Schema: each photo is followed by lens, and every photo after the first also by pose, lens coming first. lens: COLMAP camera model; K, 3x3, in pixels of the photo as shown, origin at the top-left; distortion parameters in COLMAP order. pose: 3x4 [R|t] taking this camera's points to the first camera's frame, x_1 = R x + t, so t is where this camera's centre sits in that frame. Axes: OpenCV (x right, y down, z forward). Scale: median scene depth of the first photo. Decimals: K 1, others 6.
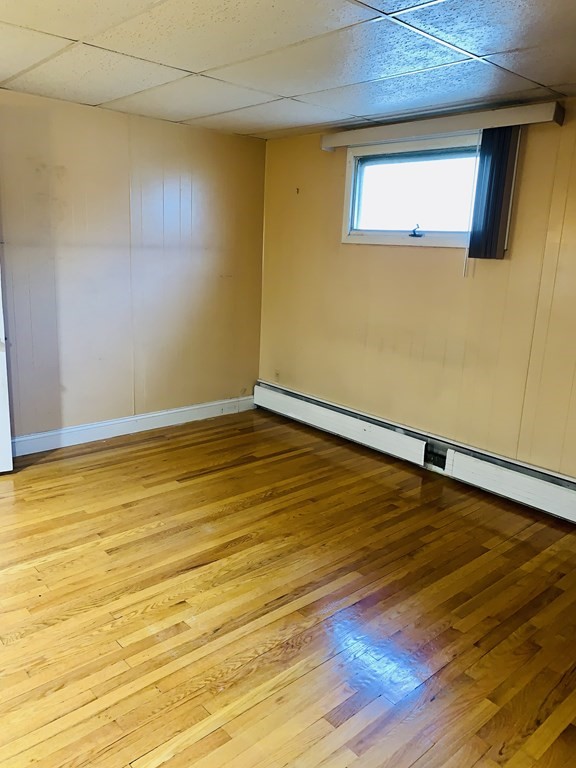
lens RADIAL K [[588.0, 0, 288.0], [0, 588.0, 384.0], [0, 0, 1]] dist [0.095794, -0.103339]
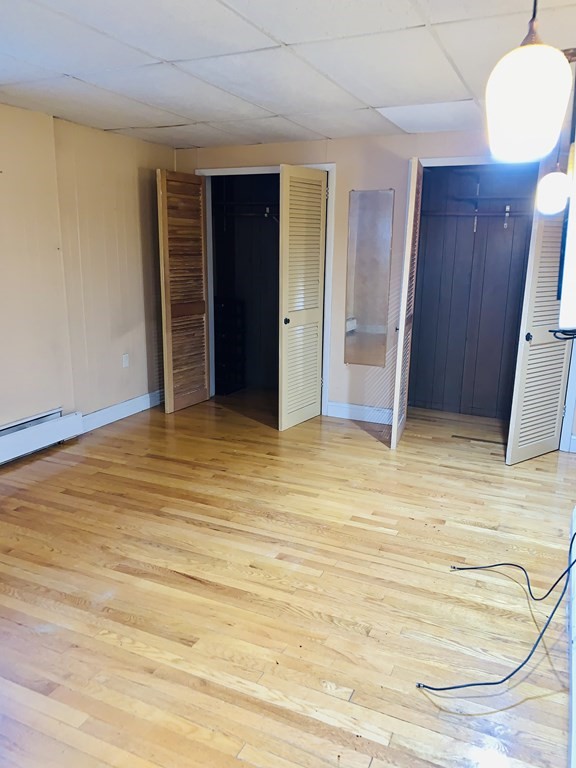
lens RADIAL K [[588.0, 0, 288.0], [0, 588.0, 384.0], [0, 0, 1]] dist [0.095794, -0.103339]
pose [[-0.391529, -0.253551, 0.884543, -1.037451], [0.183880, 0.920338, 0.345204, -0.302553], [-0.901606, 0.297807, -0.313716, 1.115550]]
